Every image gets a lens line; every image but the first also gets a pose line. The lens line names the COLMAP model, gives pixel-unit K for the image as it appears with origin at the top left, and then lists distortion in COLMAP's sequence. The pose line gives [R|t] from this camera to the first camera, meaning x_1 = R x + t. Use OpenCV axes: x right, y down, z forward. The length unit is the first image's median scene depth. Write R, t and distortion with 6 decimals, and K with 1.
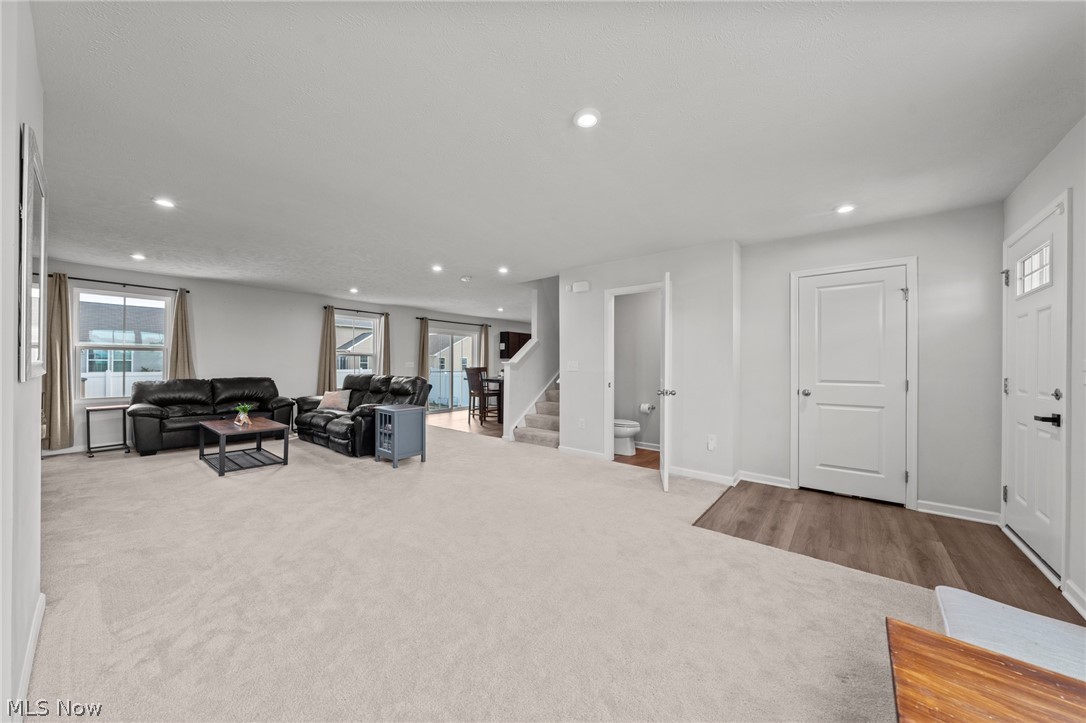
lens RADIAL K [[372.3, 0, 548.4], [0, 372.3, 365.1], [0, 0, 1]] dist [0.000240, -0.000011]
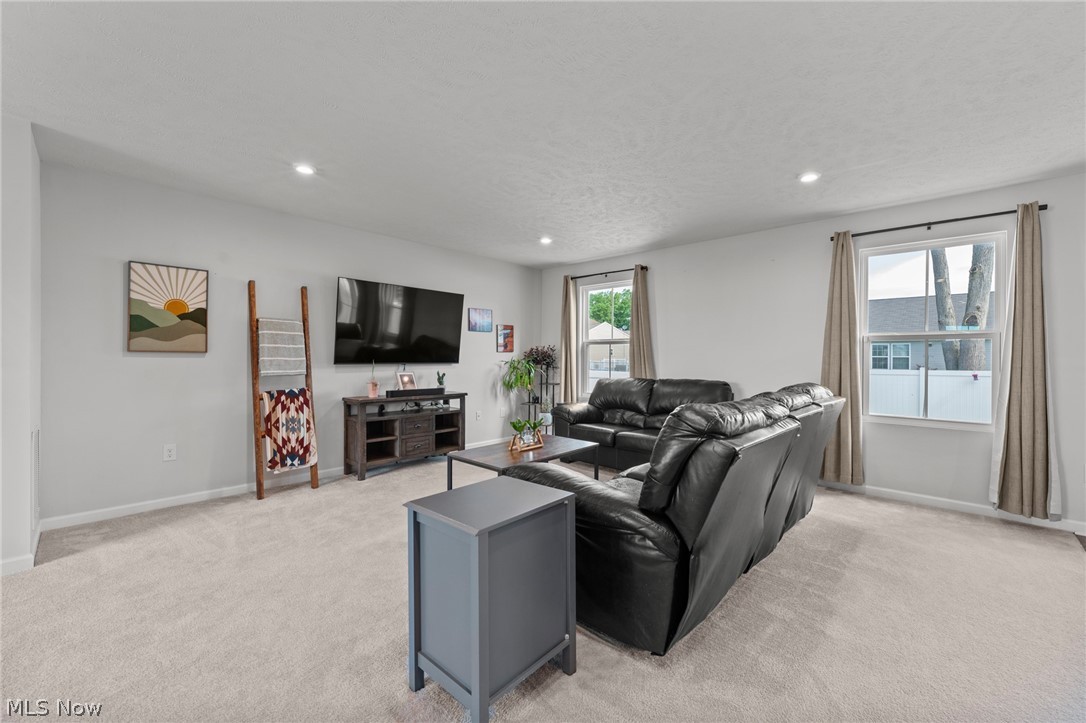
lens RADIAL K [[434.1, 0, 547.6], [0, 434.1, 355.3], [0, 0, 1]] dist [-0.001590, -0.000093]
pose [[-0.067595, -0.010550, -0.997657, -0.041931], [-0.006009, 0.999930, -0.010167, -0.000208], [0.997695, 0.005308, -0.067654, 0.922285]]
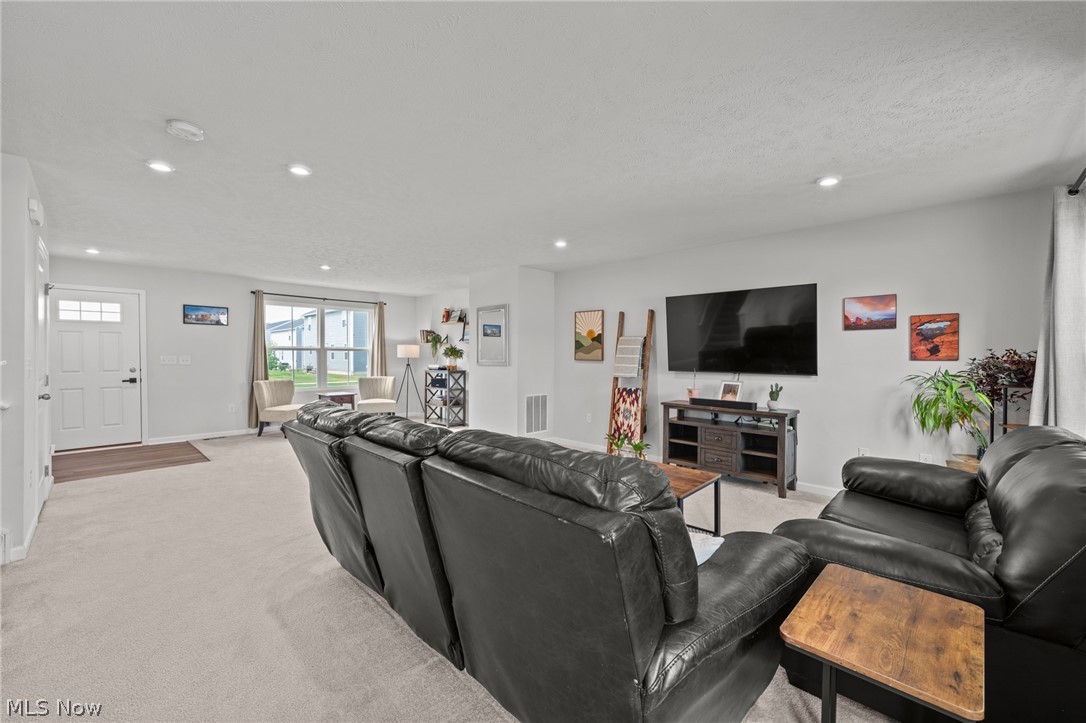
lens RADIAL K [[434.0, 0, 546.3], [0, 434.0, 360.6], [0, 0, 1]] dist [-0.000476, -0.000192]
pose [[-0.996317, -0.013111, 0.084735, -0.632720], [-0.012073, 0.999846, 0.012740, -0.020759], [-0.084889, 0.011670, -0.996322, 1.448654]]
